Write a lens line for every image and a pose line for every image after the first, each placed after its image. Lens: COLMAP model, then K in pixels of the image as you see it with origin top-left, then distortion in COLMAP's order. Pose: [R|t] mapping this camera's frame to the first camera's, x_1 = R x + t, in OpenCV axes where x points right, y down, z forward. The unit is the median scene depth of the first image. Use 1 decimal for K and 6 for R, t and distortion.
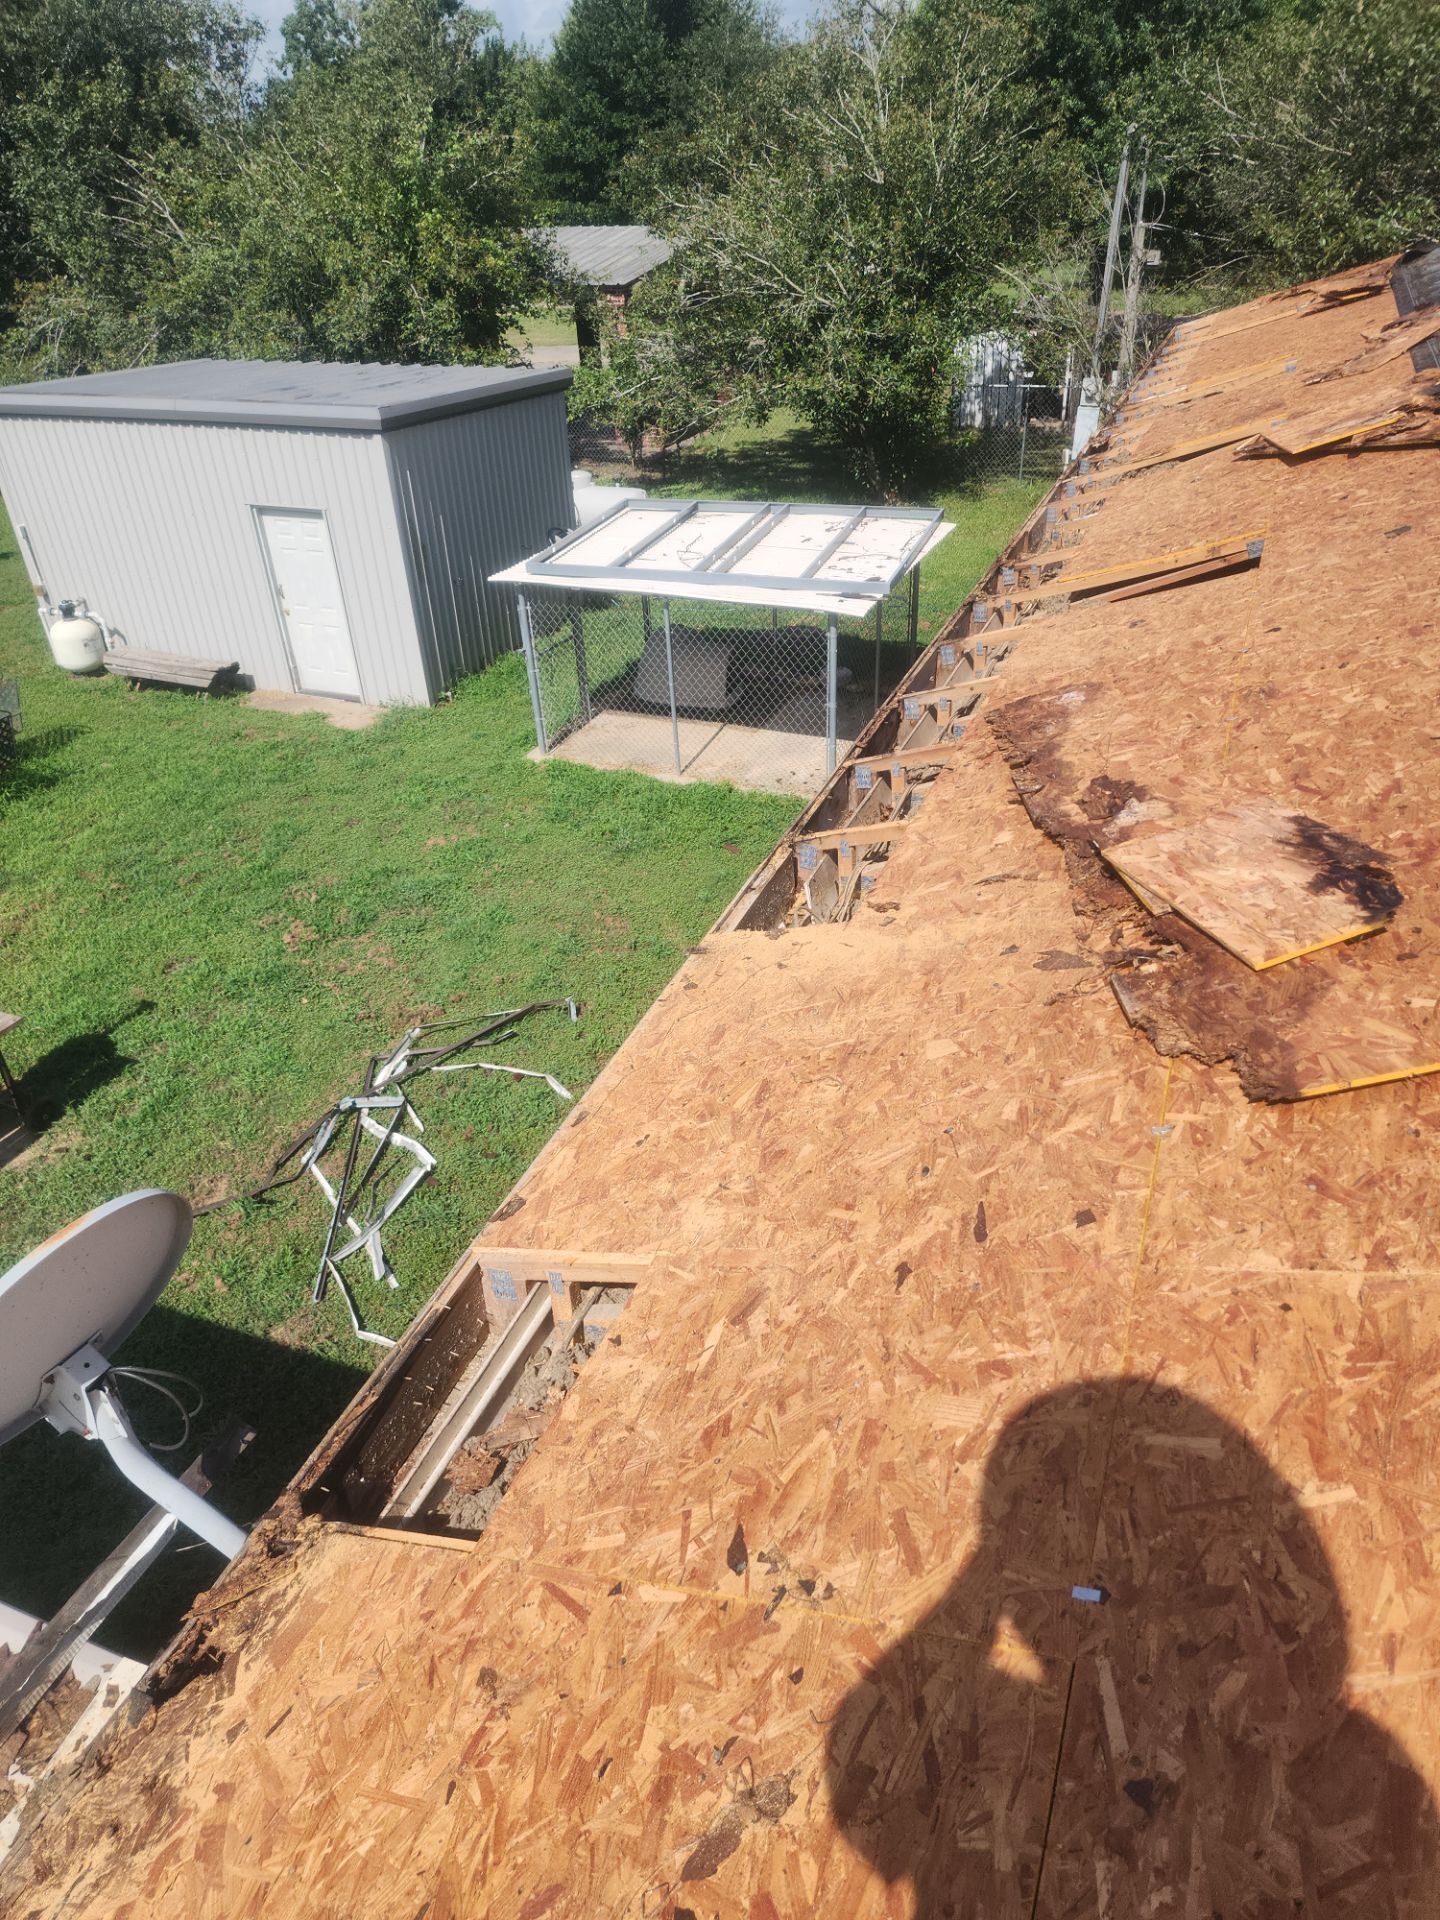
lens RADIAL K [[1255.4, 0, 718.6], [0, 1255.4, 985.7], [0, 0, 1]] dist [0.060695, -0.045226]
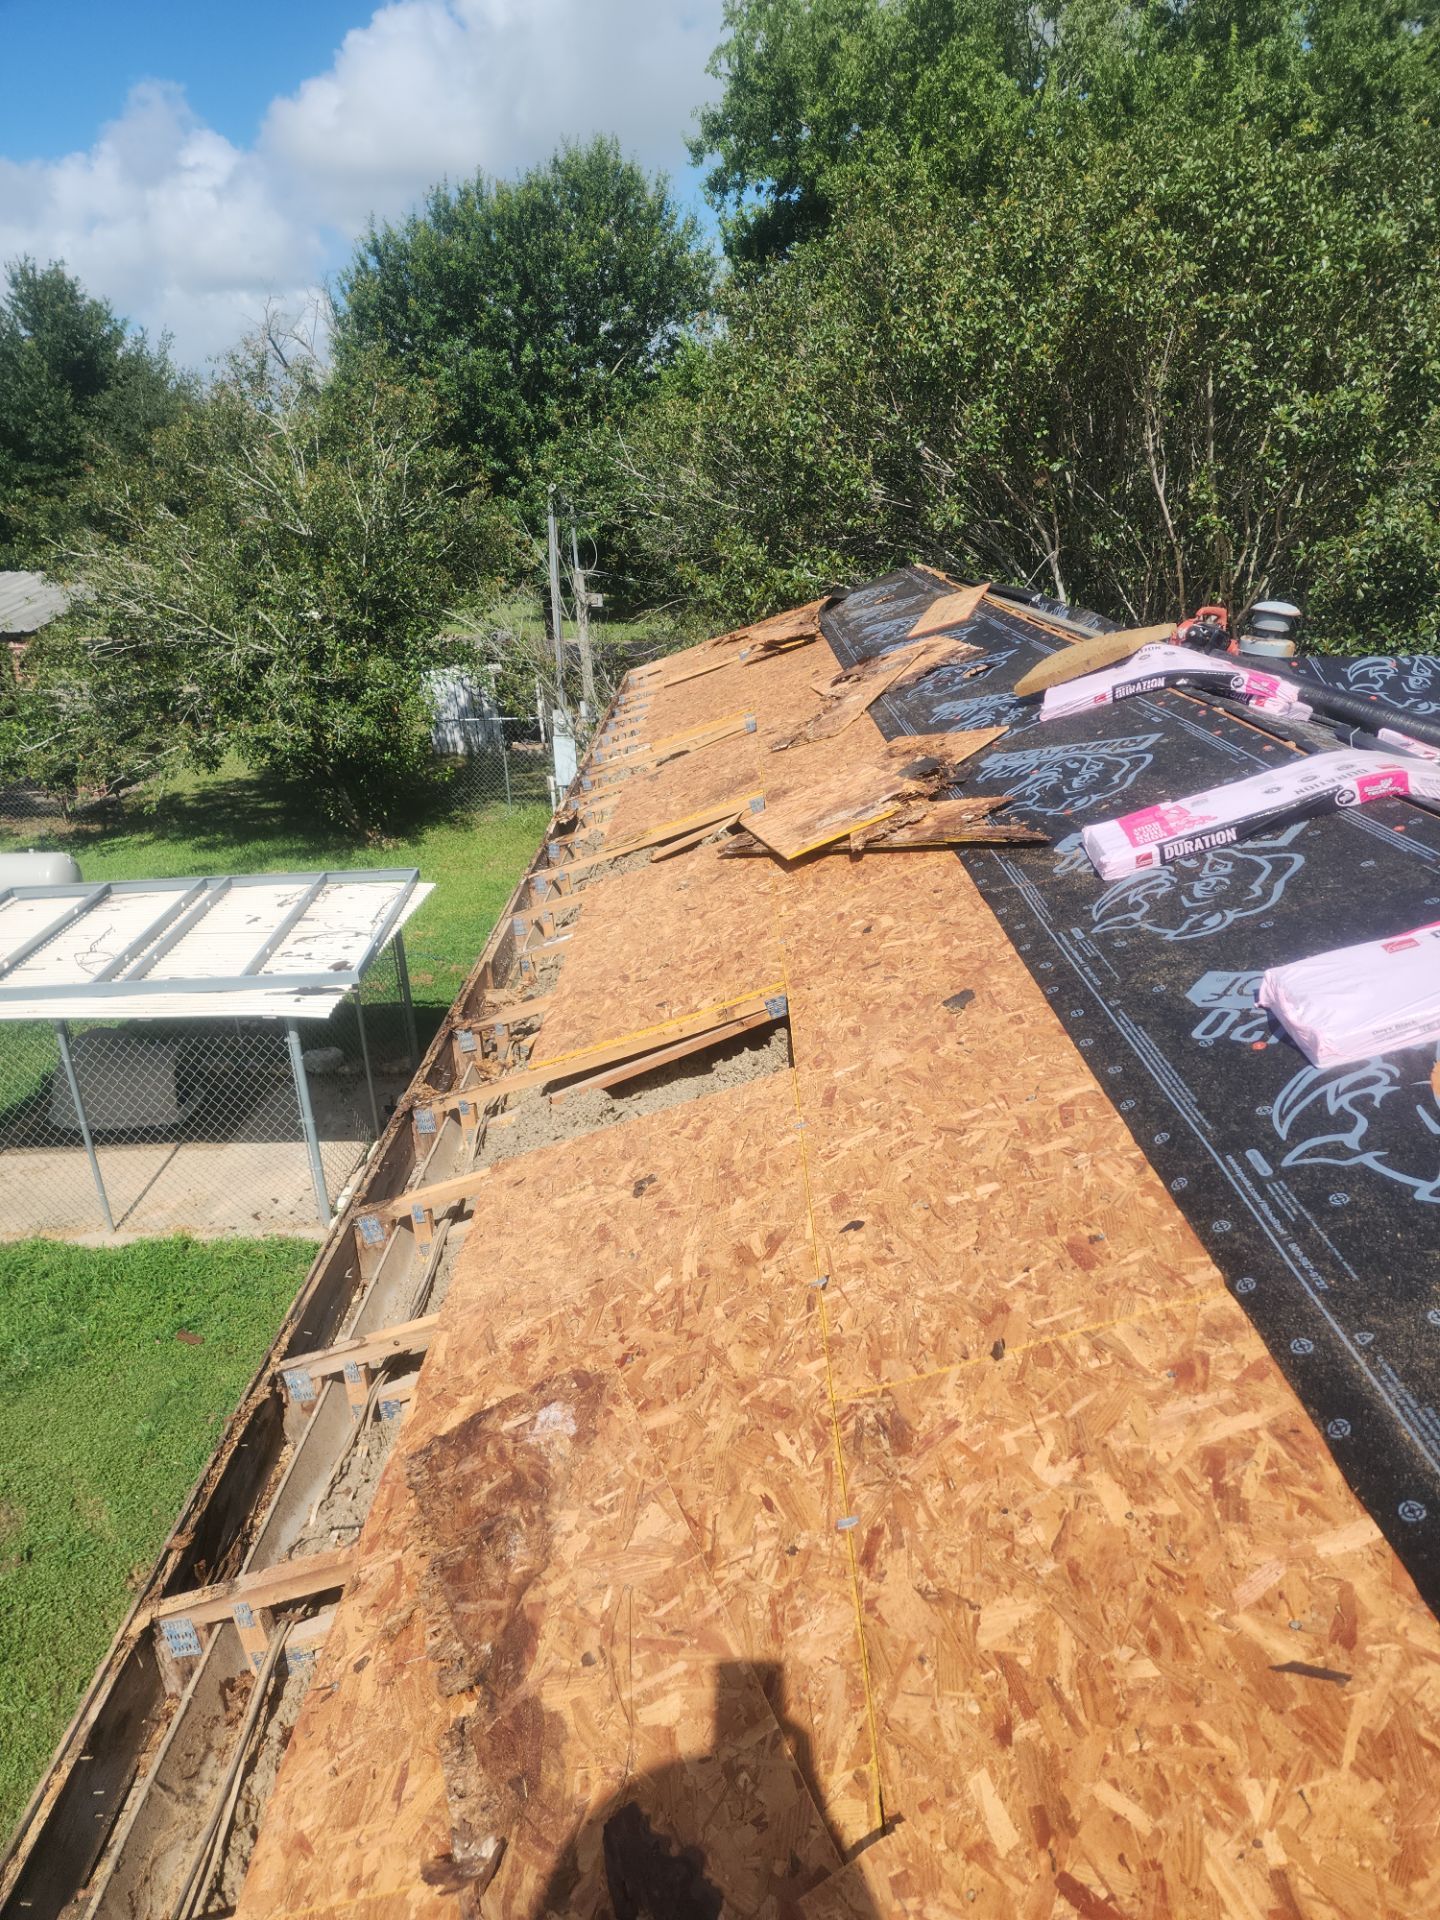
lens RADIAL K [[1255.4, 0, 730.1], [0, 1255.4, 1022.7], [0, 0, 1]] dist [0.060695, -0.045226]
pose [[0.927393, -0.137750, 0.347802, 0.216827], [0.200732, 0.967792, -0.151936, -0.347789], [-0.315671, 0.210719, 0.925175, 0.515171]]
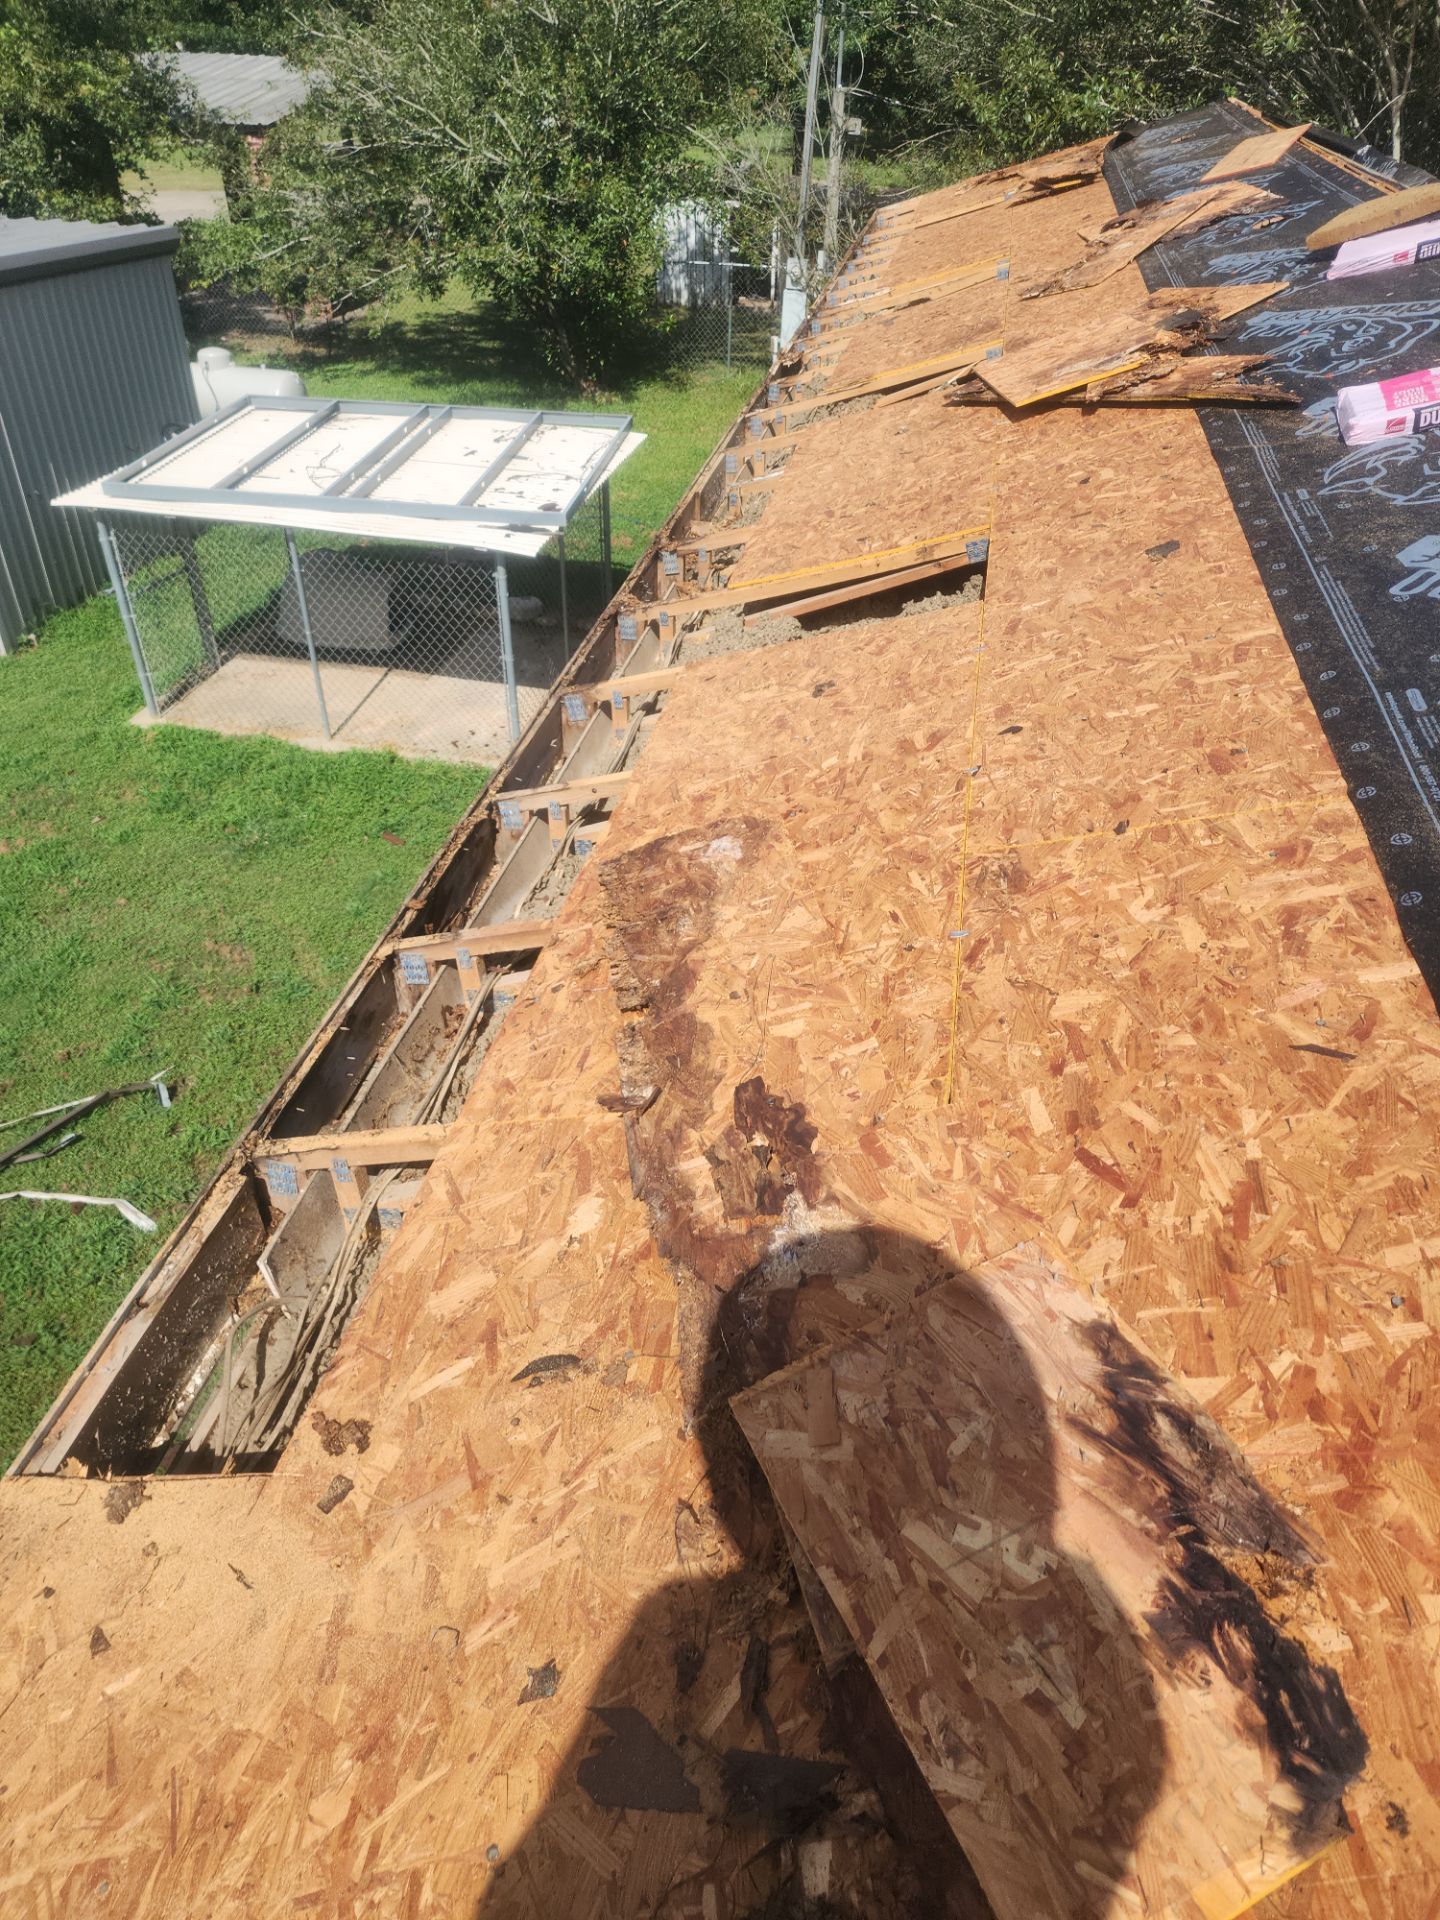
lens RADIAL K [[1255.4, 0, 707.4], [0, 1255.4, 949.4], [0, 0, 1]] dist [0.060695, -0.045226]
pose [[0.981629, -0.065167, 0.179329, 0.180587], [0.053568, 0.996193, 0.068781, -0.258628], [-0.183128, -0.057911, 0.981382, 0.438749]]
